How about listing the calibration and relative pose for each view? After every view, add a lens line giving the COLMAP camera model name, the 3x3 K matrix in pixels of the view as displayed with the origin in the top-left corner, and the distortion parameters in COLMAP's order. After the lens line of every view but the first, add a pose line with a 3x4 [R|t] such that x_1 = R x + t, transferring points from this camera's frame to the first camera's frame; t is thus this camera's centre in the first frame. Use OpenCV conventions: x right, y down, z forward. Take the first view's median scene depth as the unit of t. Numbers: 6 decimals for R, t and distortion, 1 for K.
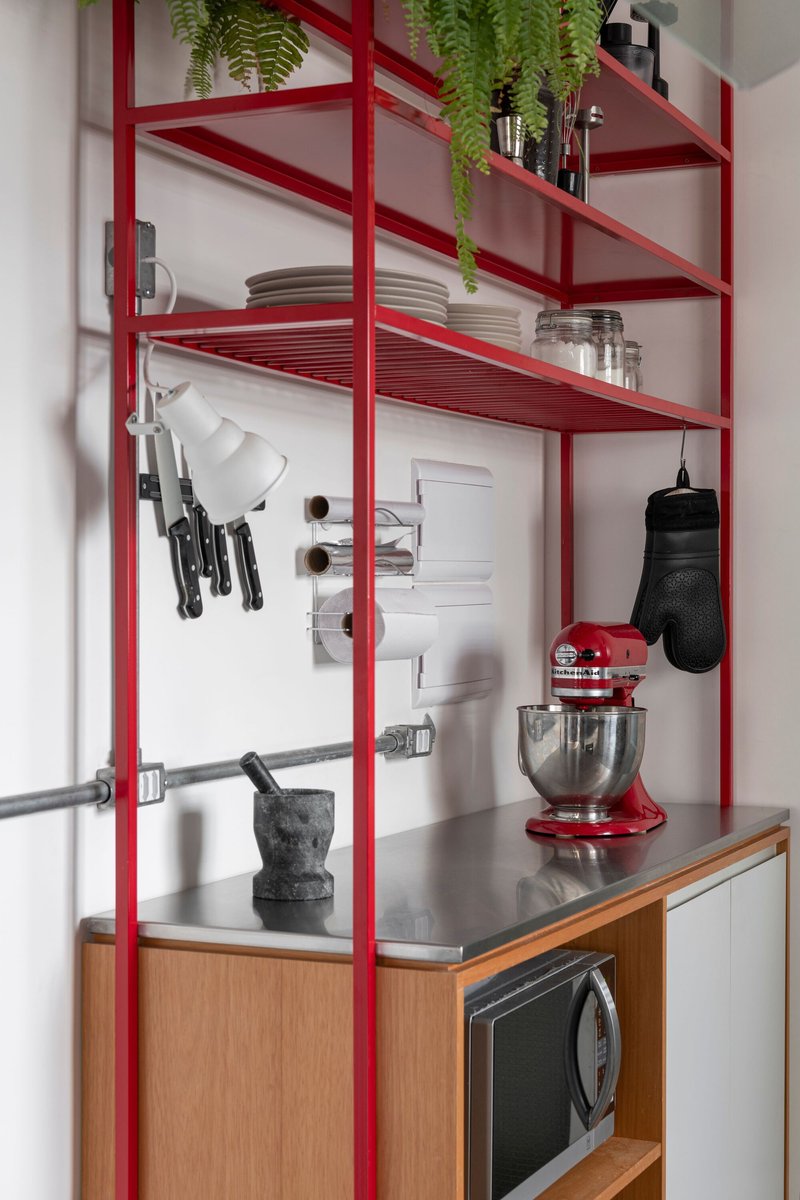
lens RADIAL K [[1975.1, 0, 400.0], [0, 1975.1, 600.0], [0, 0, 1]] dist [-0.001826, -0.021213]
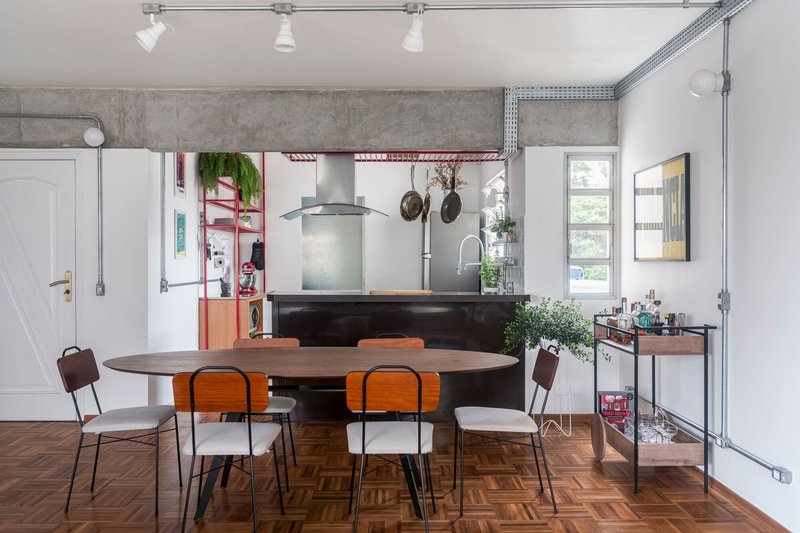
lens RADIAL K [[717.3, 0, 400.0], [0, 717.3, 266.5], [0, 0, 1]] dist [0.001227, 0.001144]
pose [[0.904782, -0.005611, 0.425838, -0.491079], [0.003080, 0.999973, 0.006632, 0.011017], [-0.425864, -0.004689, 0.904775, -1.496484]]
